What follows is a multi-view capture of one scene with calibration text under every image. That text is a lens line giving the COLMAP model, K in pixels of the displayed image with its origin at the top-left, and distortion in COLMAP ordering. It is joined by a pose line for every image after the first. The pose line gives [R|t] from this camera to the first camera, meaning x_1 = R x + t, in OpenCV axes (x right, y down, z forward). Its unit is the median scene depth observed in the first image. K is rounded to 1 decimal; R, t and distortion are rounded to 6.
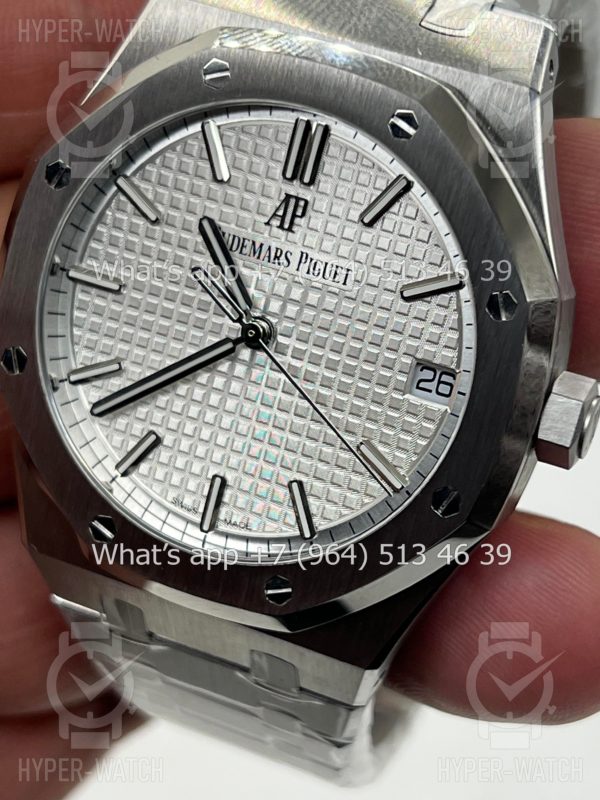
lens RADIAL K [[1855.1, 0, 295.3], [0, 1855.1, 404.6], [0, 0, 1]] dist [0.175875, 0.000000]
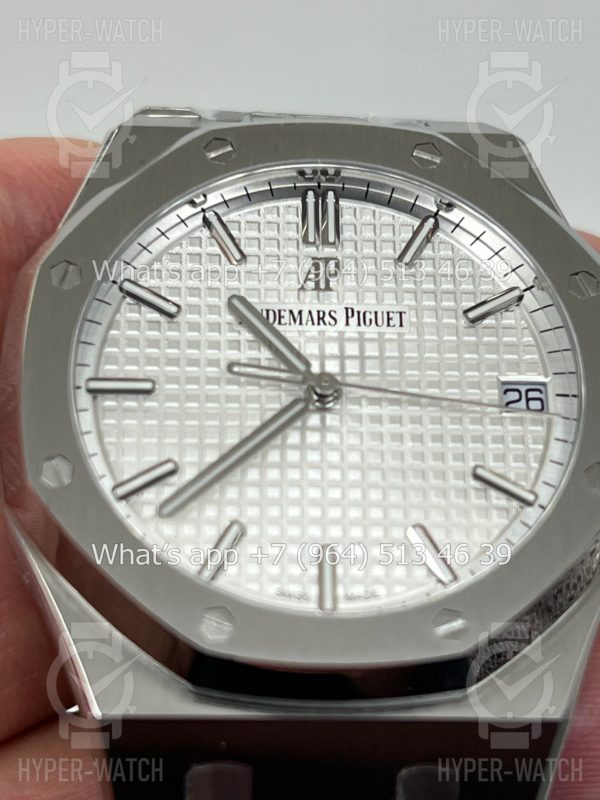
lens RADIAL K [[1855.1, 0, 303.2], [0, 1855.1, 397.8], [0, 0, 1]] dist [0.175875, 0.000000]
pose [[0.893640, -0.071861, 0.442994, -0.431520], [0.309790, 0.812976, -0.493052, 0.407590], [-0.324712, 0.577846, 0.748770, 0.330835]]
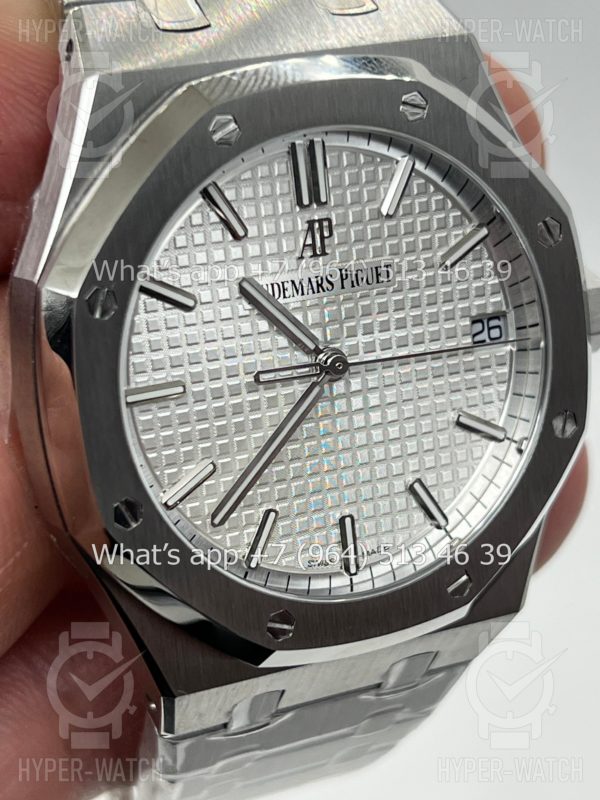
lens RADIAL K [[1855.1, 0, 297.7], [0, 1855.1, 400.8], [0, 0, 1]] dist [0.175875, 0.000000]
pose [[0.675562, -0.437990, 0.593111, -0.619568], [0.404342, 0.892759, 0.198718, -0.222862], [-0.616542, 0.105573, 0.780212, 0.256050]]
